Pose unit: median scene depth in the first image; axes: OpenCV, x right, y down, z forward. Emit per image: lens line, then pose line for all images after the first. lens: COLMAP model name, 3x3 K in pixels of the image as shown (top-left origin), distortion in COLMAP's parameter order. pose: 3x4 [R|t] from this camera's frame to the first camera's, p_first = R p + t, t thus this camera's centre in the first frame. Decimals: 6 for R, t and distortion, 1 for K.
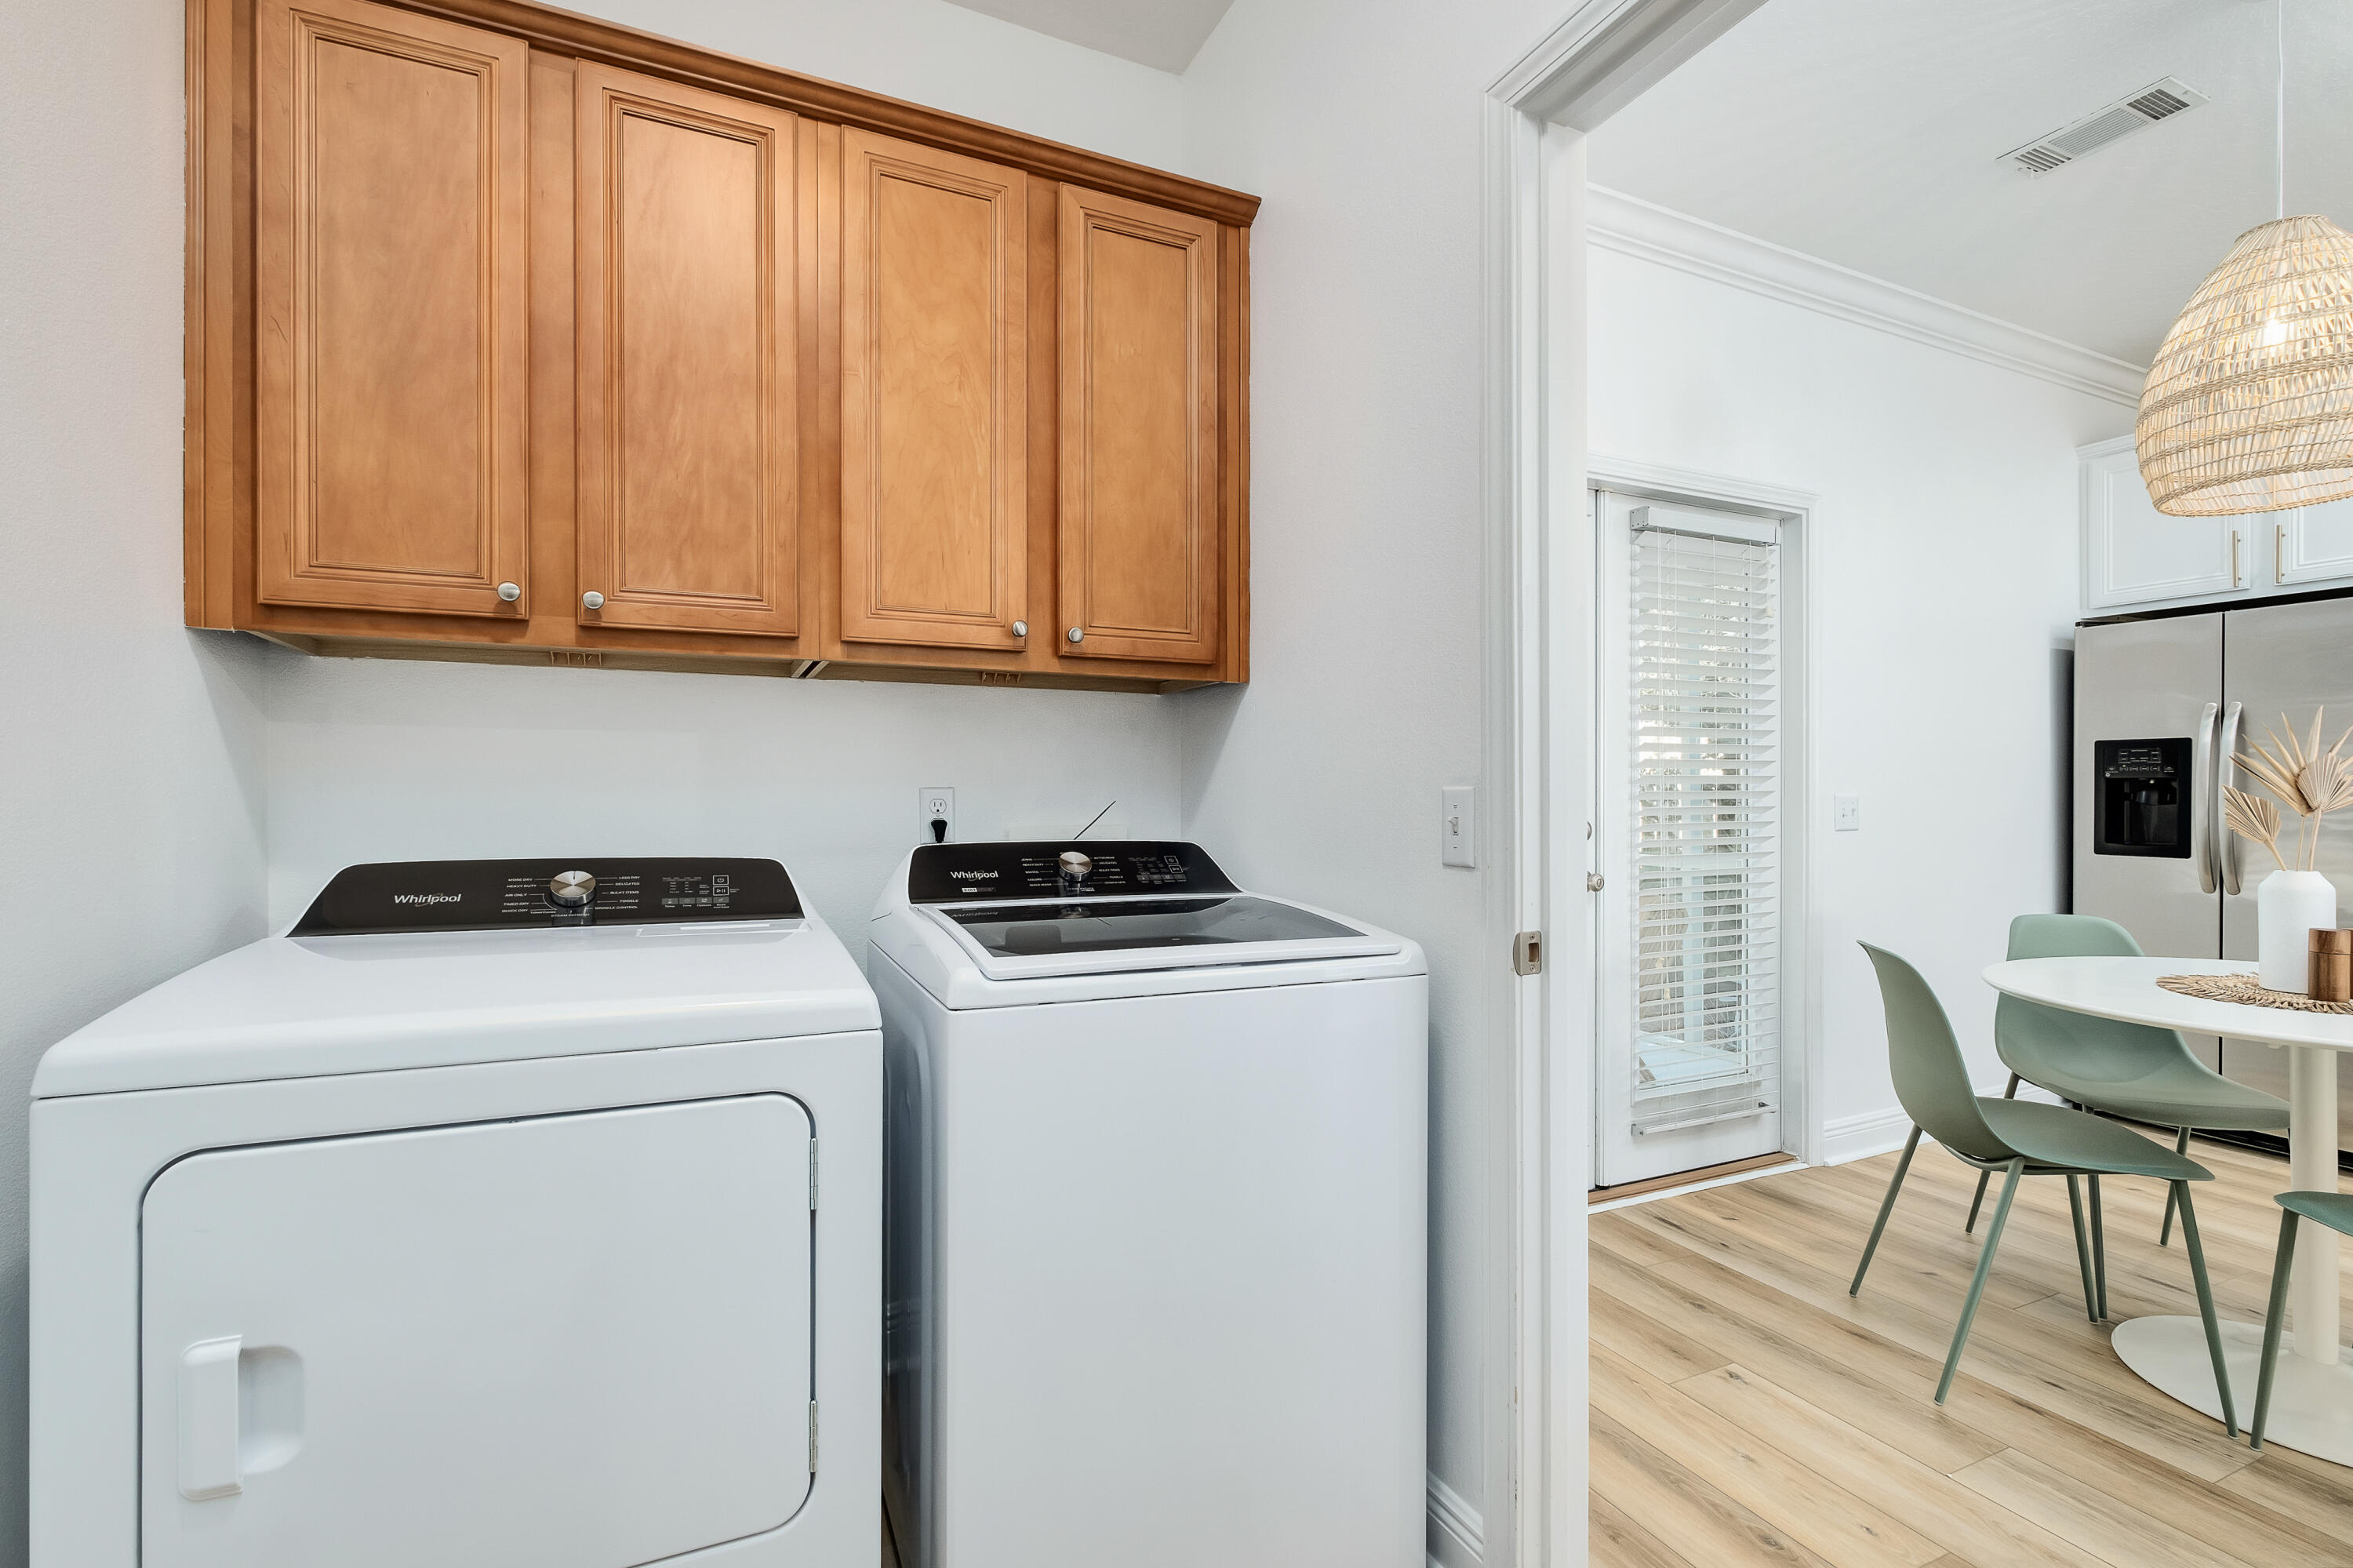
lens RADIAL K [[1043.5, 0, 1157.9], [0, 1043.5, 804.3], [0, 0, 1]] dist [-0.004090, 0.000486]
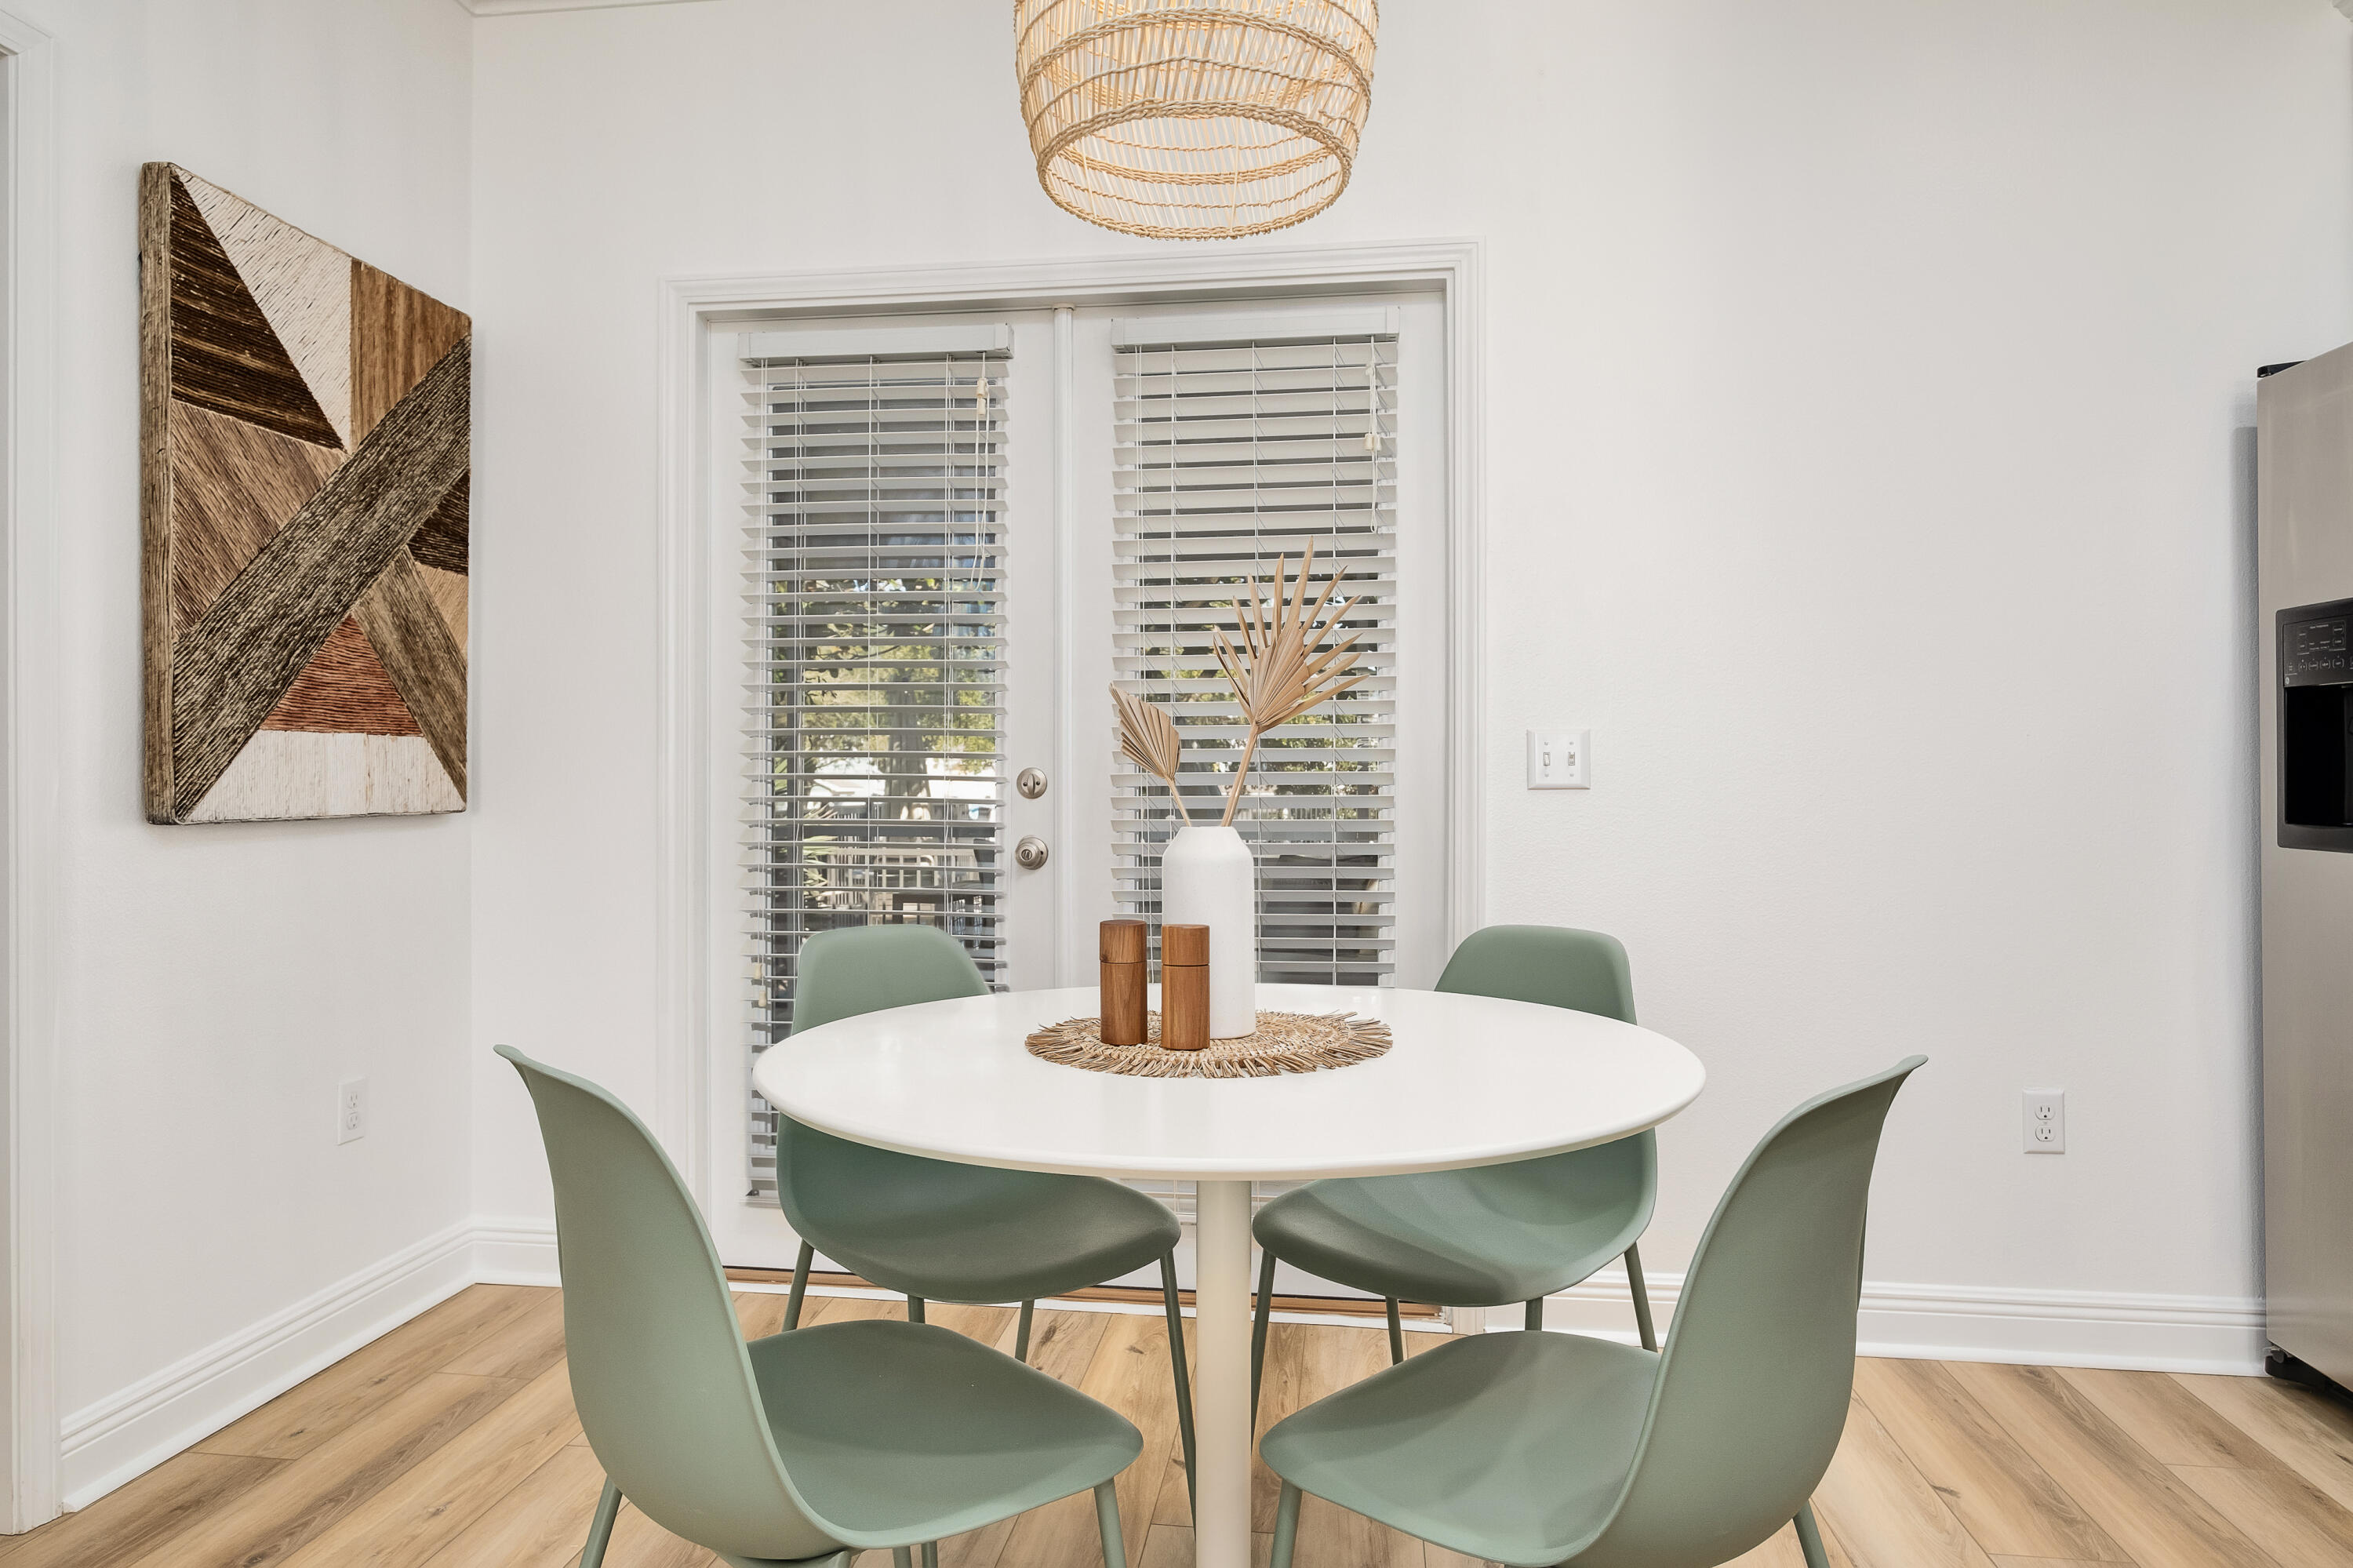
lens RADIAL K [[1466.6, 0, 1171.4], [0, 1466.6, 781.5], [0, 0, 1]] dist [-0.009534, 0.004618]
pose [[0.847361, 0.001285, -0.531016, 0.889947], [-0.002258, 0.999997, -0.001183, 0.022628], [0.531013, 0.002201, 0.847361, 0.167679]]
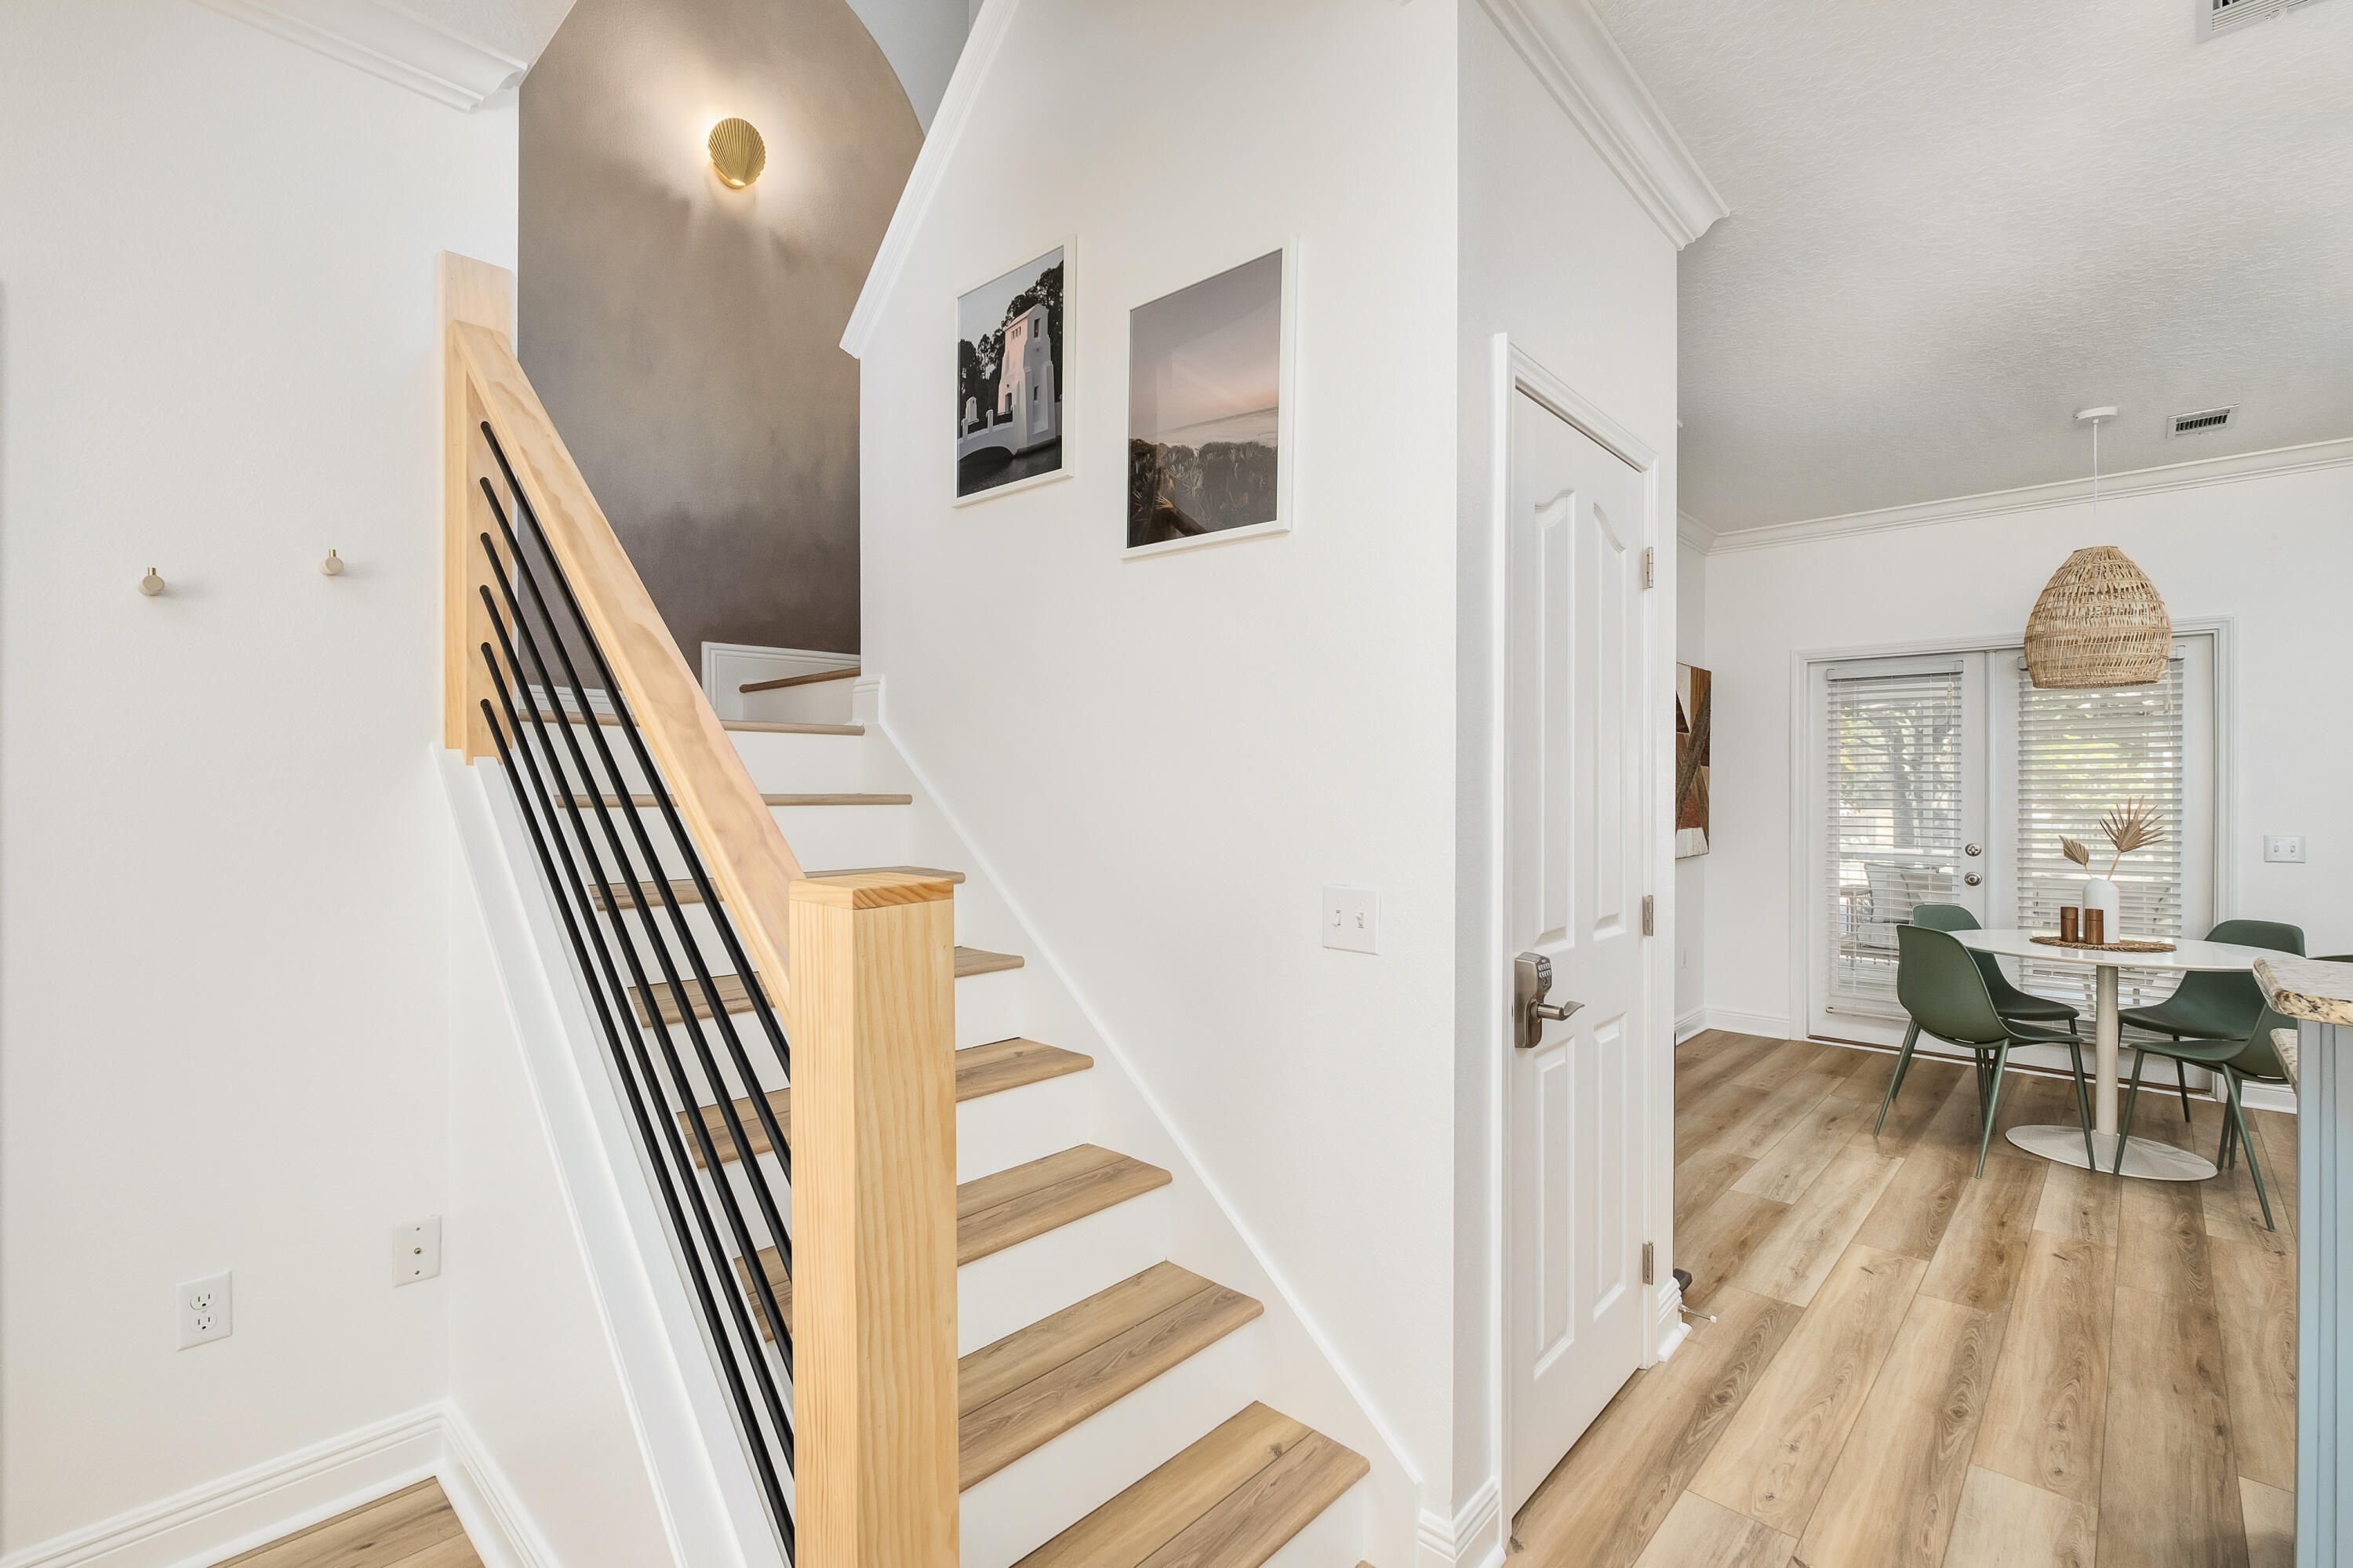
lens RADIAL K [[1043.5, 0, 1152.7], [0, 1043.5, 794.5], [0, 0, 1]] dist [-0.004090, 0.000486]
pose [[0.366713, 0.001190, -0.930333, 1.318211], [-0.004029, 0.999992, -0.000308, -0.052276], [0.930325, 0.003861, 0.366715, -0.790678]]
